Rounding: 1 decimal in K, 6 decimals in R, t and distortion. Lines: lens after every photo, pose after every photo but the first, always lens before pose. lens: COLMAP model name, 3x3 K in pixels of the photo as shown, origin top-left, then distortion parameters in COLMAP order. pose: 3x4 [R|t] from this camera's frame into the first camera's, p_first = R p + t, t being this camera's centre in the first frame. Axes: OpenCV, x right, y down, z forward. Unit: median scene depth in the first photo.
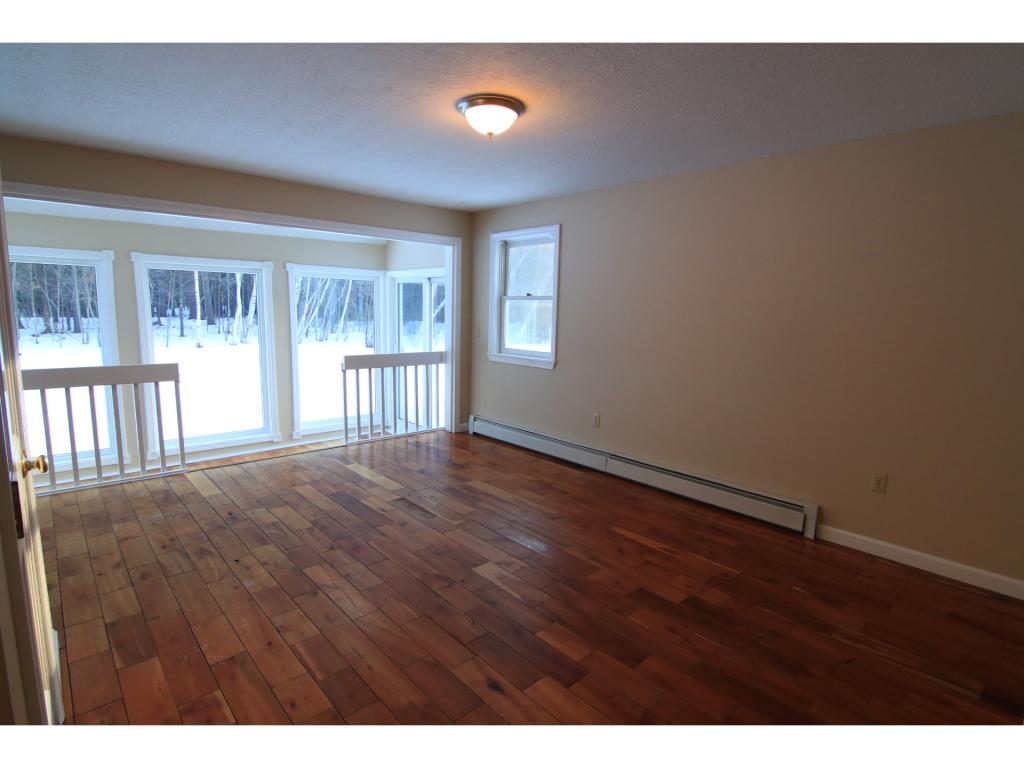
lens RADIAL K [[520.4, 0, 509.5], [0, 520.4, 382.5], [0, 0, 1]] dist [-0.007297, -0.009651]
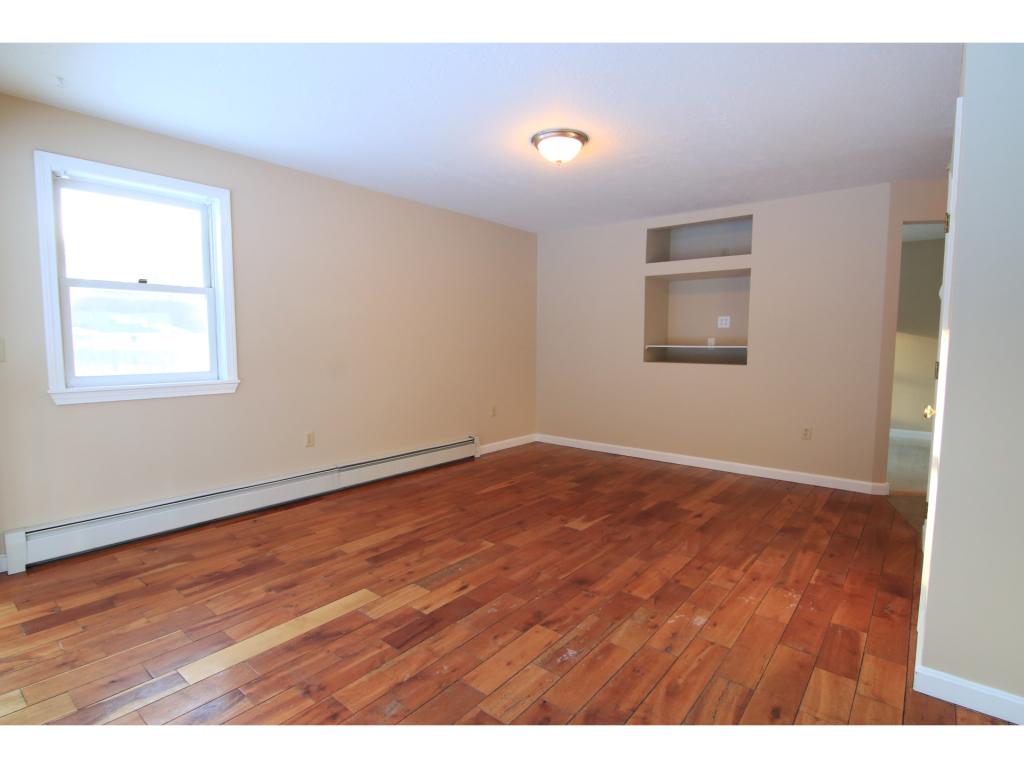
lens RADIAL K [[520.4, 0, 512.9], [0, 520.4, 384.9], [0, 0, 1]] dist [-0.007297, -0.009651]
pose [[-0.151610, -0.111634, 0.982116, -0.830824], [0.131072, 0.982557, 0.131918, -0.097935], [-0.979711, 0.148728, -0.134333, 0.900510]]
